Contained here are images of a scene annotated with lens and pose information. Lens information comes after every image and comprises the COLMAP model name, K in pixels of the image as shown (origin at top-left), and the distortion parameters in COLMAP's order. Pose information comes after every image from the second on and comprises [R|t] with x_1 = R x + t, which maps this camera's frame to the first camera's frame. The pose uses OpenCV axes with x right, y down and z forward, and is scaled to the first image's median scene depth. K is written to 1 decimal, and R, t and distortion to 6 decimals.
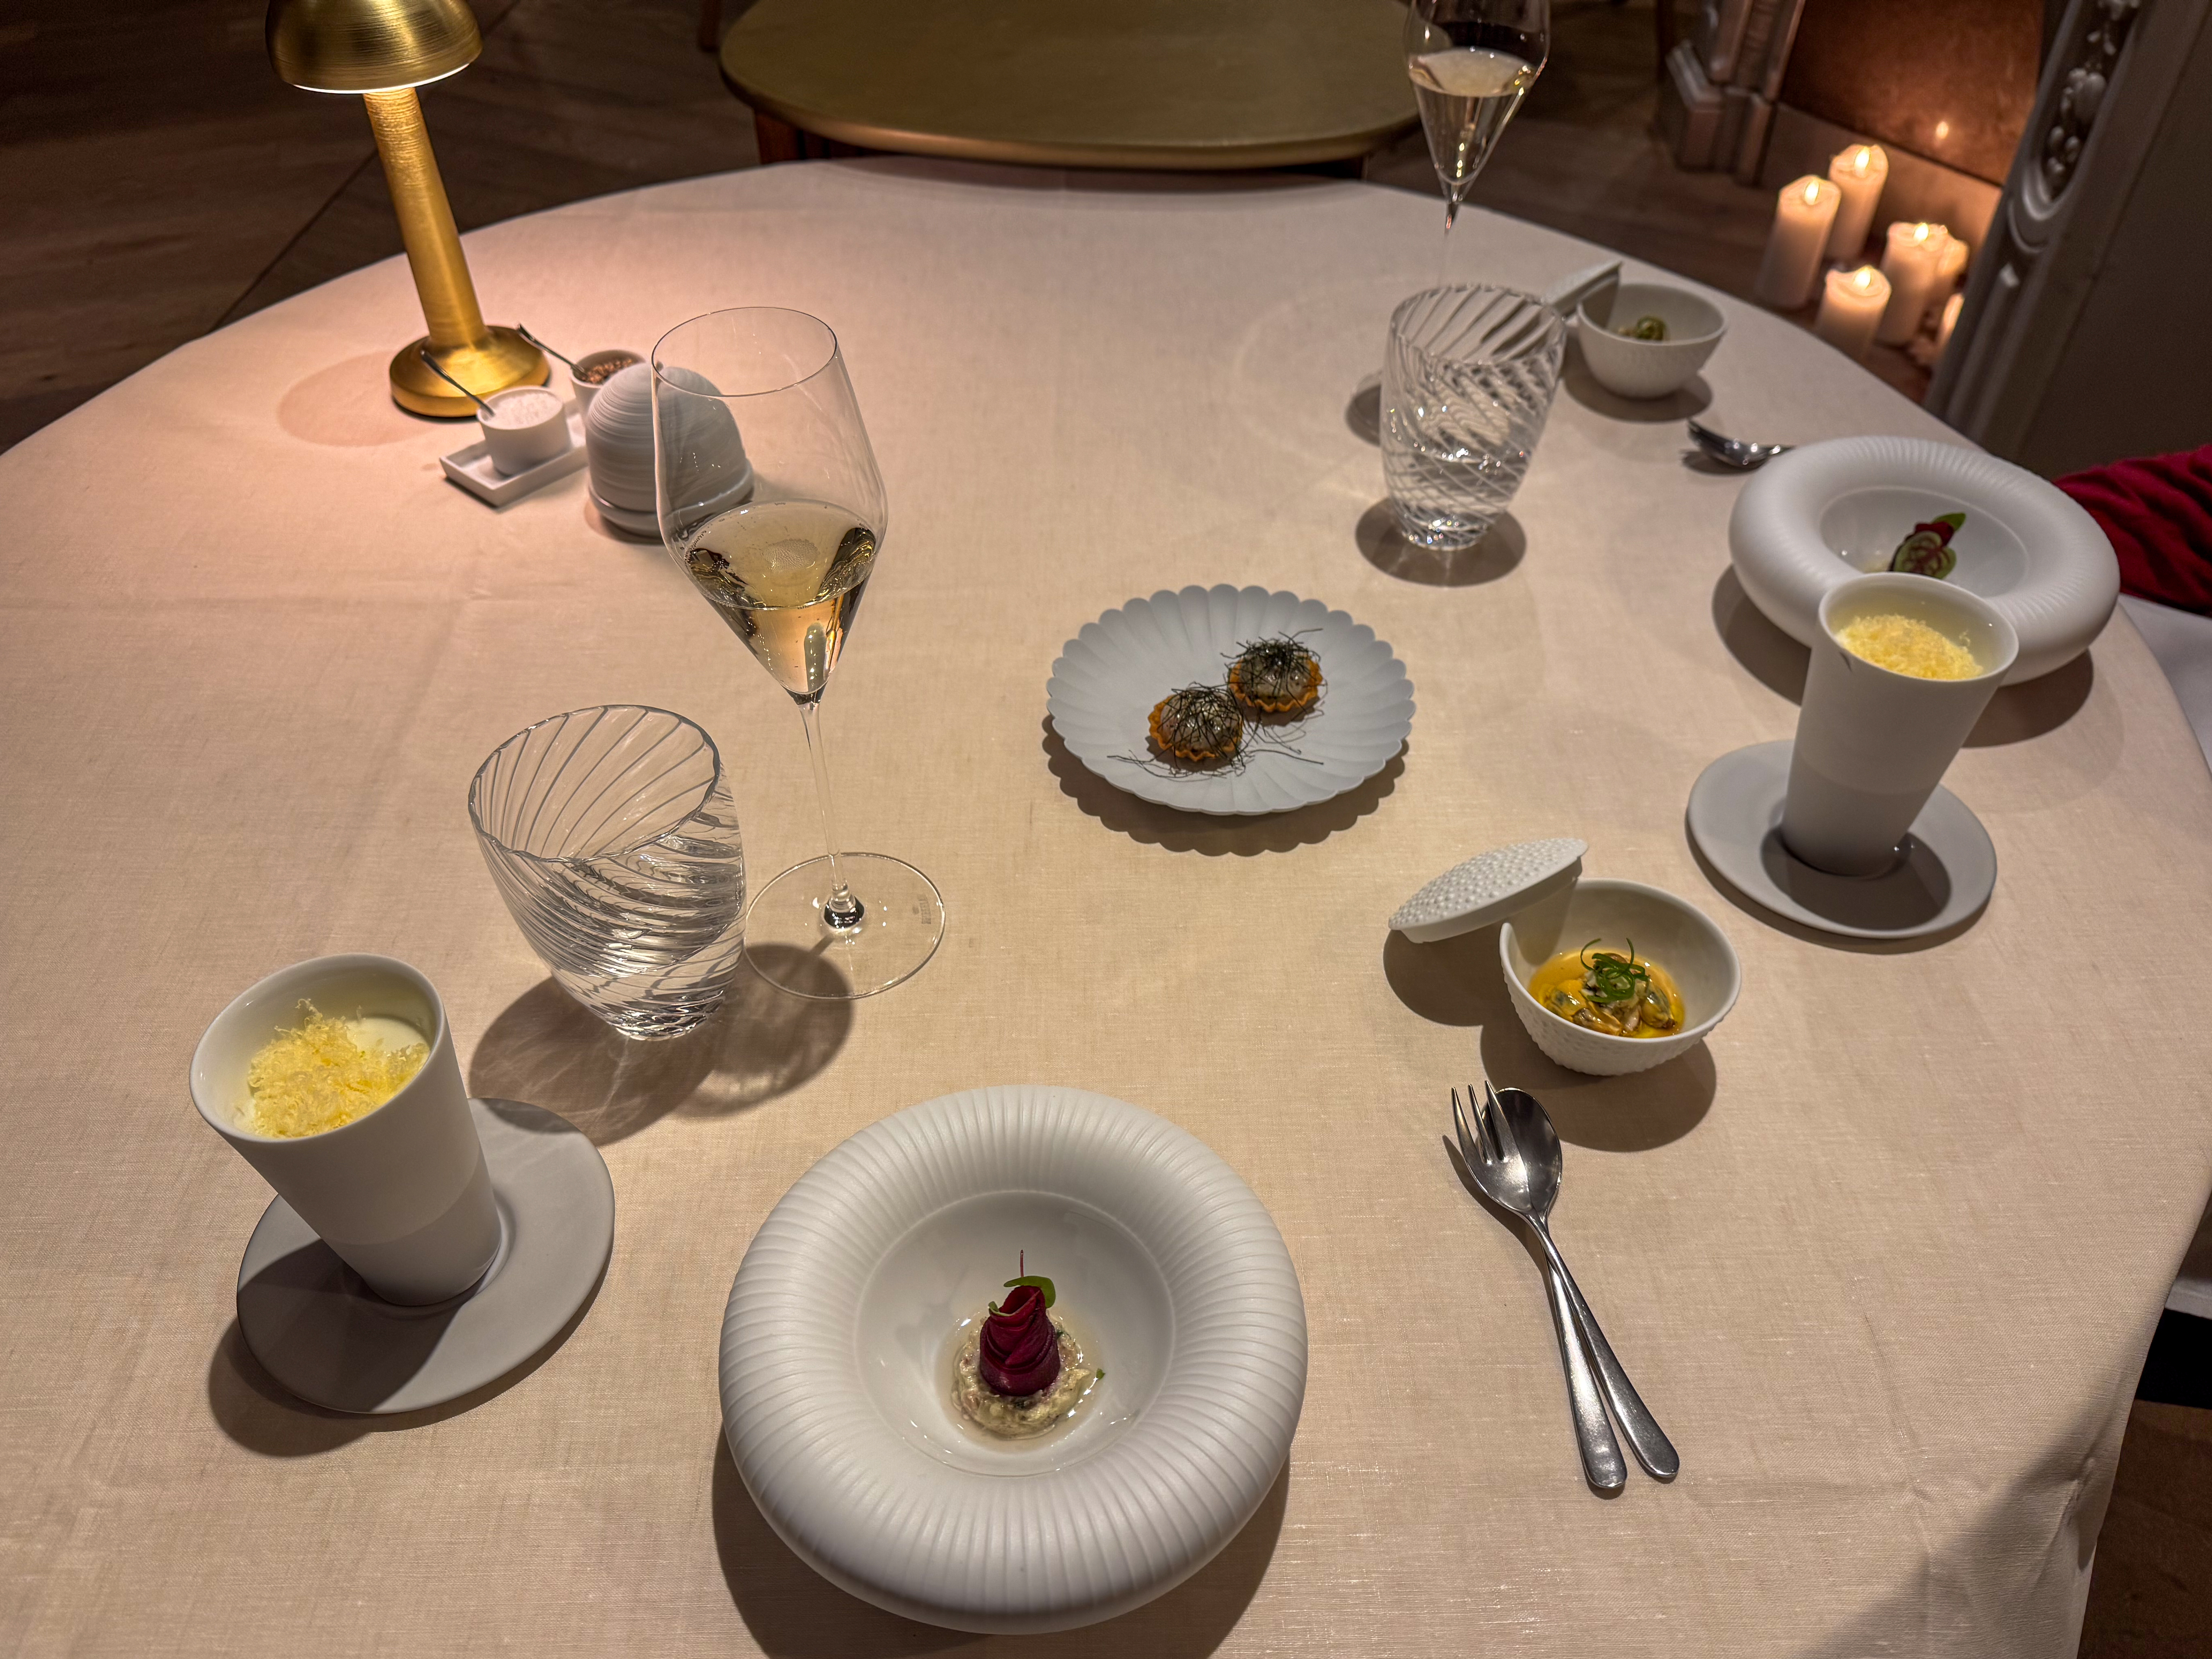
lens RADIAL K [[1561.0, 0, 1106.0], [0, 1561.0, 829.5], [0, 0, 1]] dist [-0.019694, 0.003565]
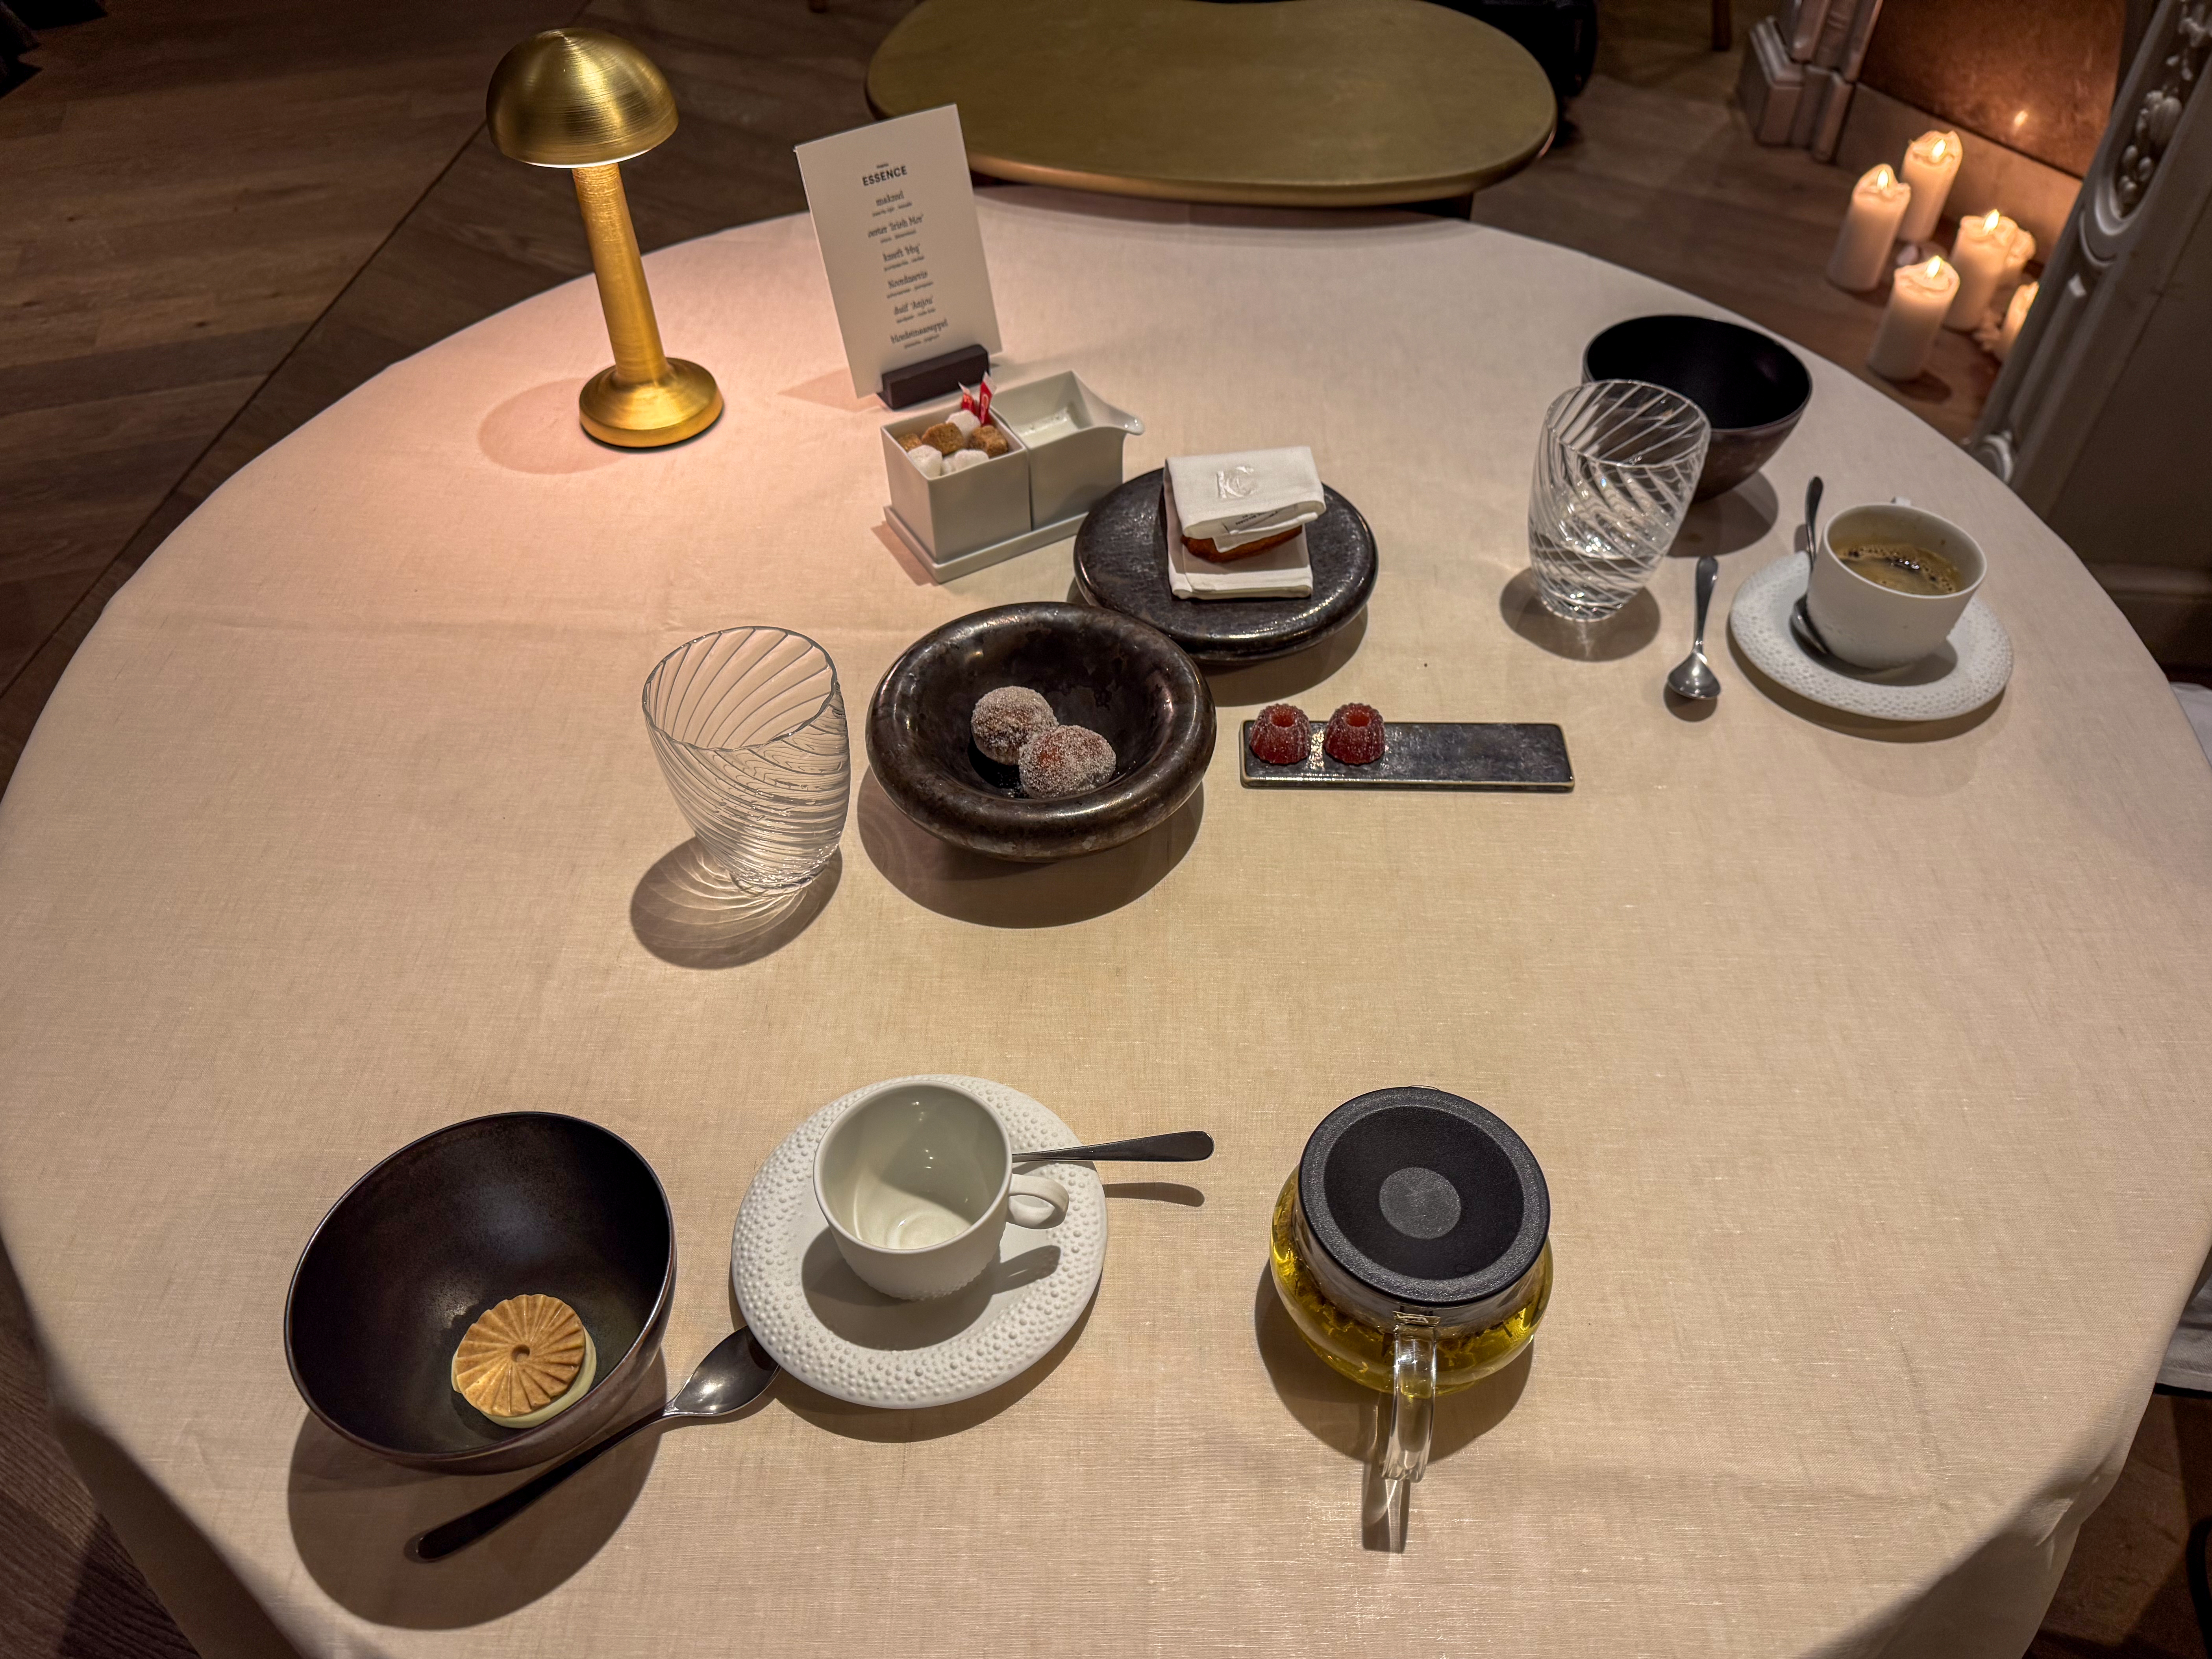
lens RADIAL K [[1537.5, 0, 1106.1], [0, 1537.5, 764.5], [0, 0, 1]] dist [-0.010478, -0.002914]
pose [[0.999334, 0.028098, -0.023284, -0.056684], [-0.027133, 0.998801, 0.040760, -0.094283], [0.024401, -0.040101, 0.998898, -0.087771]]
